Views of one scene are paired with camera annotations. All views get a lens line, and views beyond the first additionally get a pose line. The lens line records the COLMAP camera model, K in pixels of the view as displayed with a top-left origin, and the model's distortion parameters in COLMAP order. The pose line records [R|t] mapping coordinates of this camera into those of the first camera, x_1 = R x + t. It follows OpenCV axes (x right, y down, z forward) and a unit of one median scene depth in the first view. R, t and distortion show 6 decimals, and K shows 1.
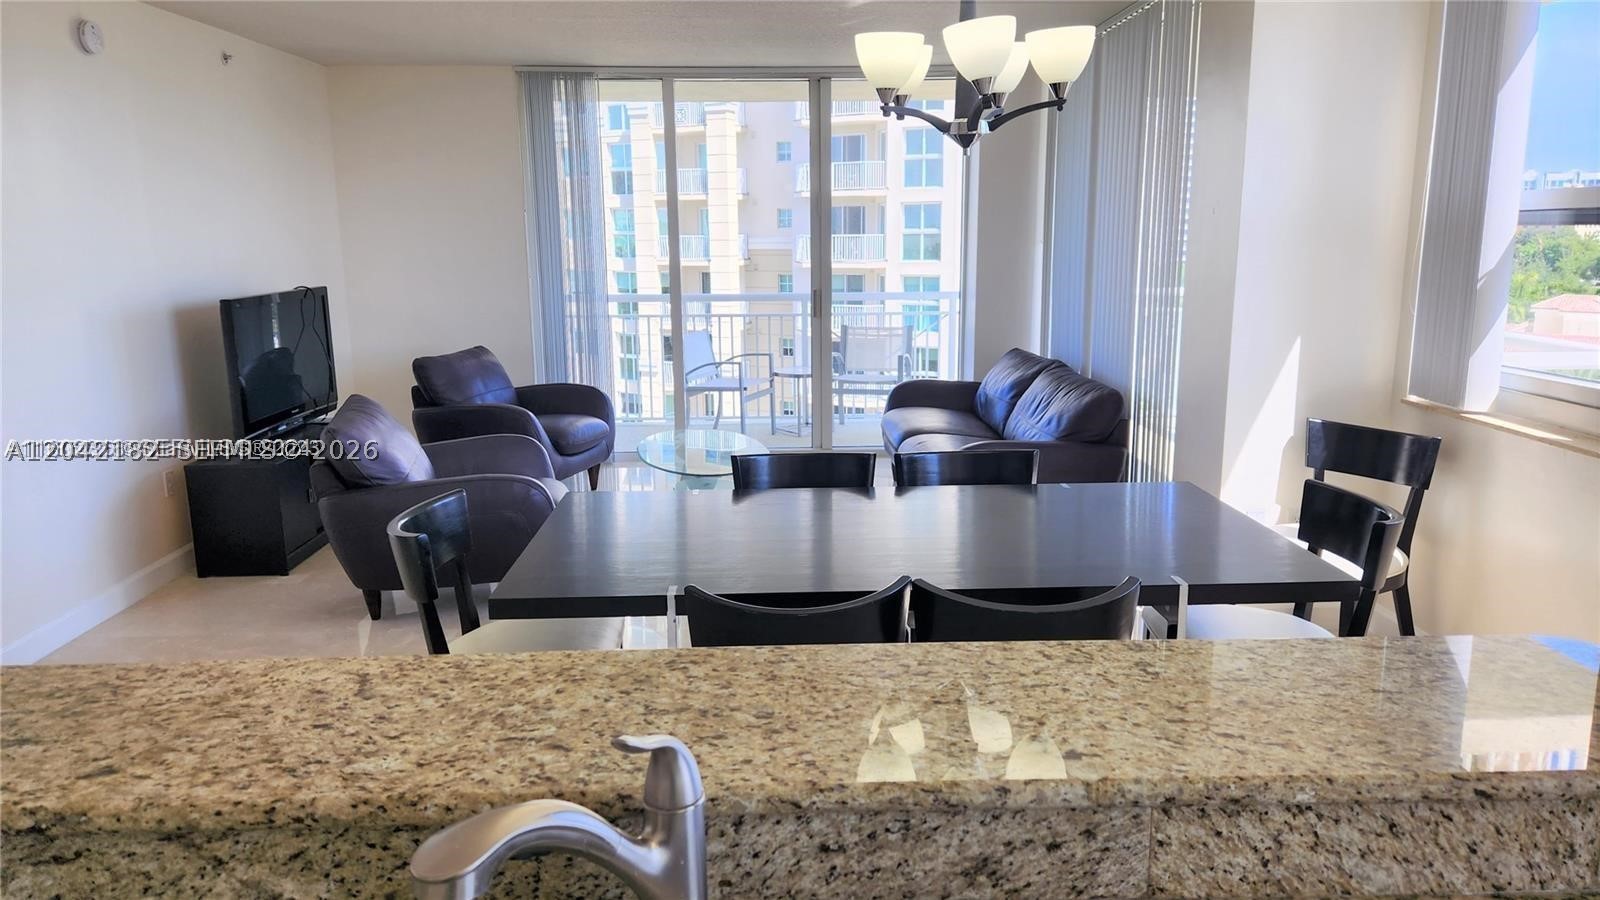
lens RADIAL K [[1071.4, 0, 803.6], [0, 1071.4, 429.5], [0, 0, 1]] dist [0.083382, -0.080151]
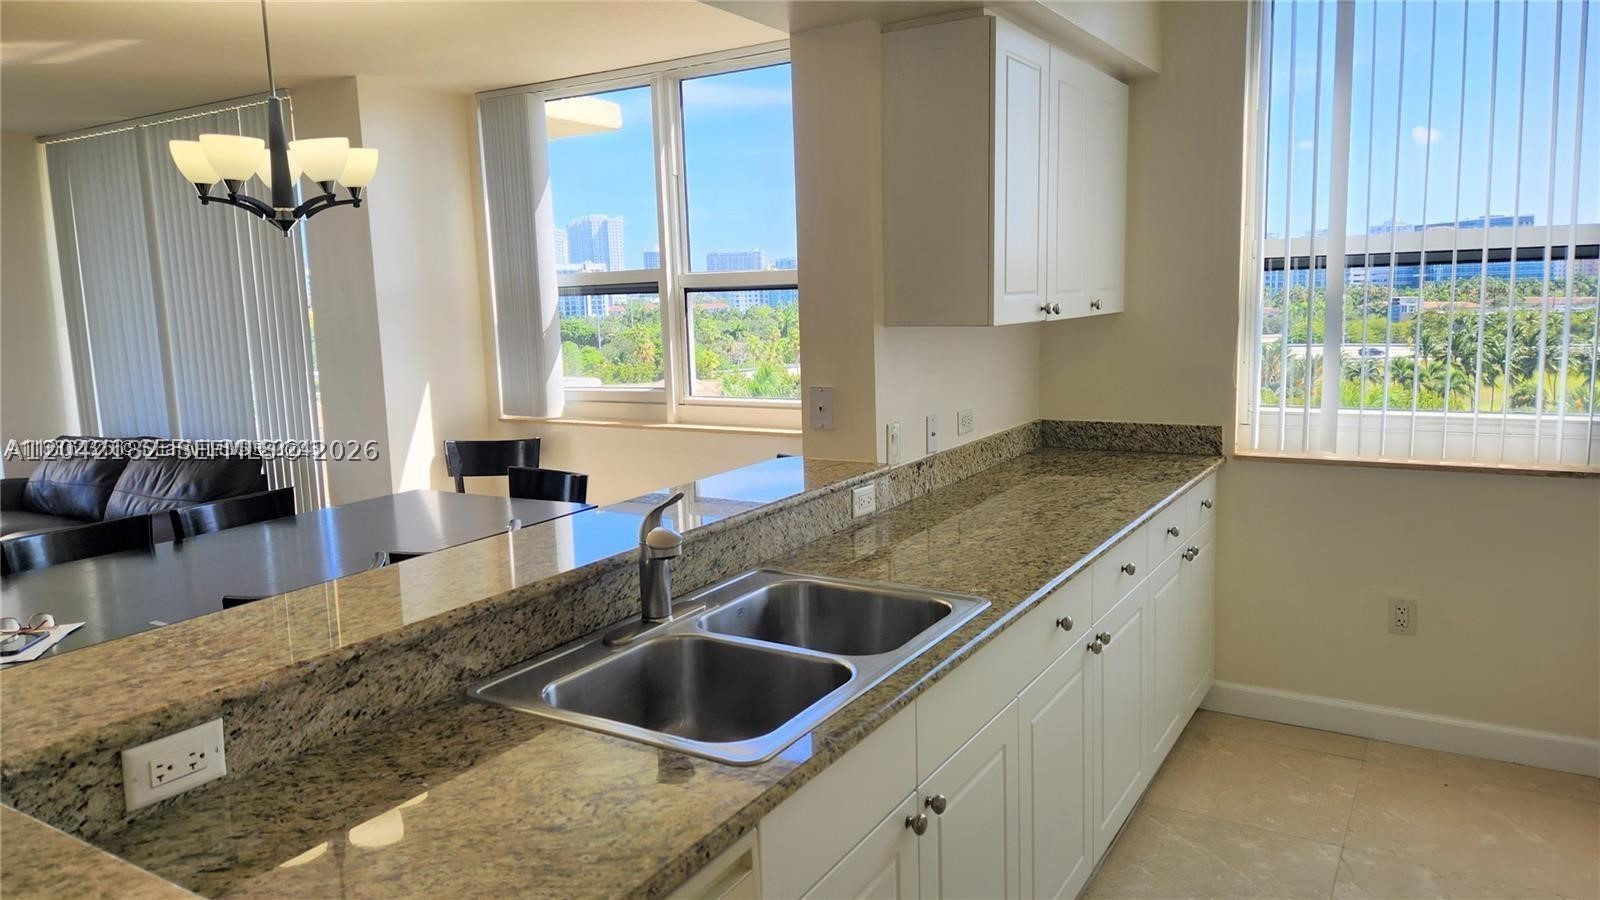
lens RADIAL K [[1071.4, 0, 803.6], [0, 1071.4, 429.5], [0, 0, 1]] dist [0.083382, -0.080151]
pose [[0.542761, -0.113739, 0.832150, -1.348784], [0.182548, 0.983078, 0.015303, 0.121164], [-0.819809, 0.143602, 0.554339, -0.344070]]
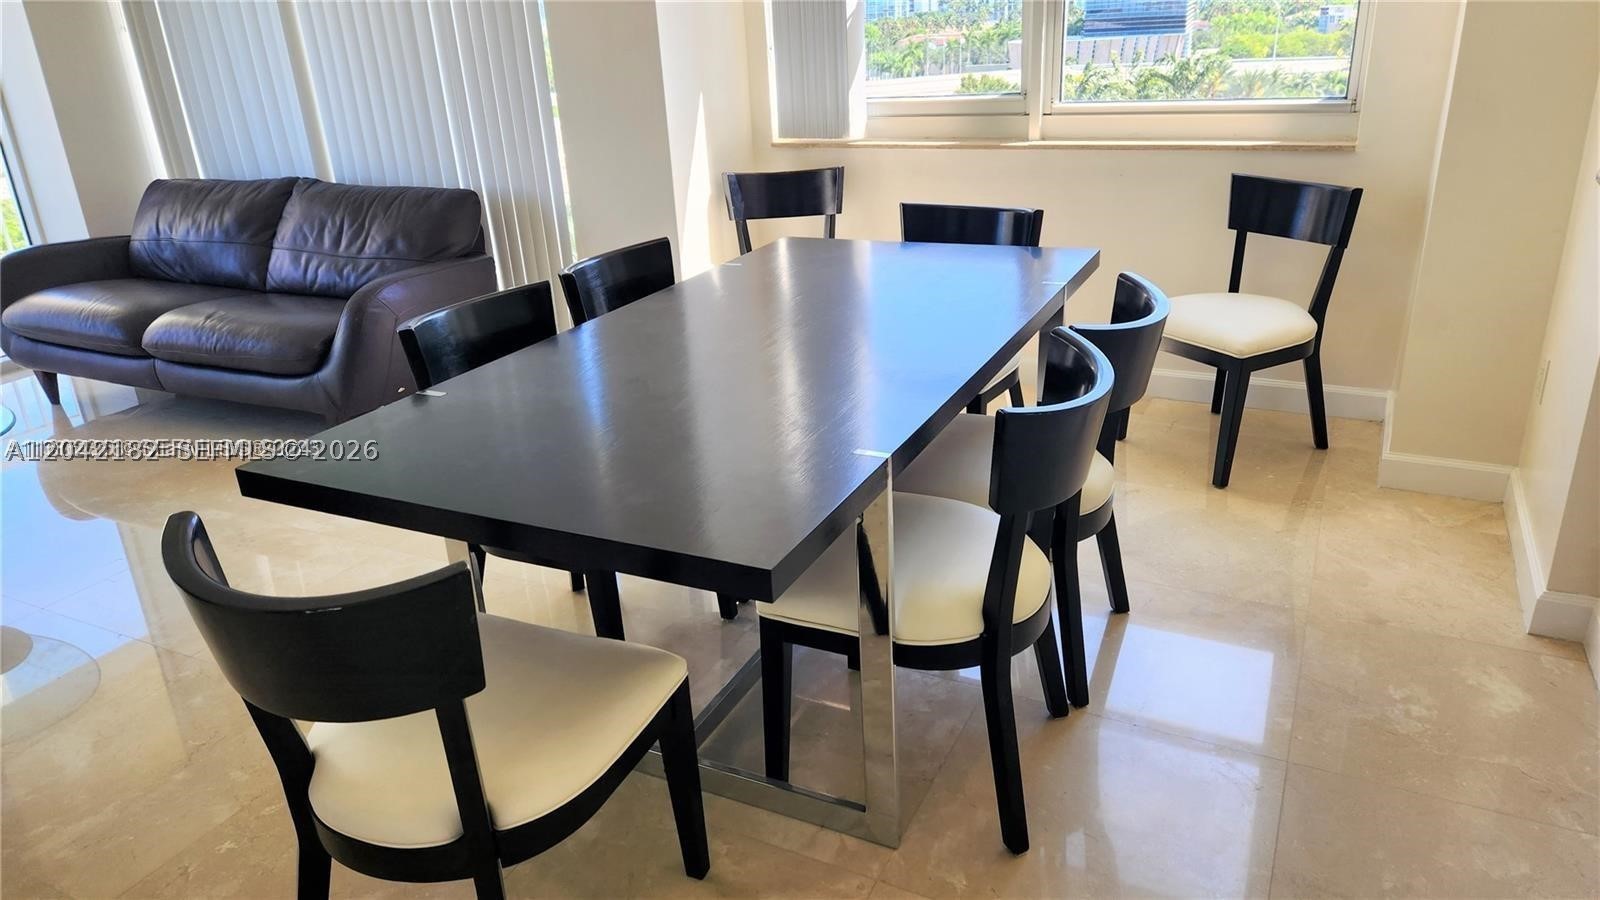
lens RADIAL K [[1071.4, 0, 803.6], [0, 1071.4, 429.5], [0, 0, 1]] dist [0.083382, -0.080151]
pose [[0.442057, -0.333519, 0.832677, -1.493161], [0.204702, 0.941318, 0.268360, -0.136331], [-0.873317, 0.051820, 0.484388, 1.496912]]
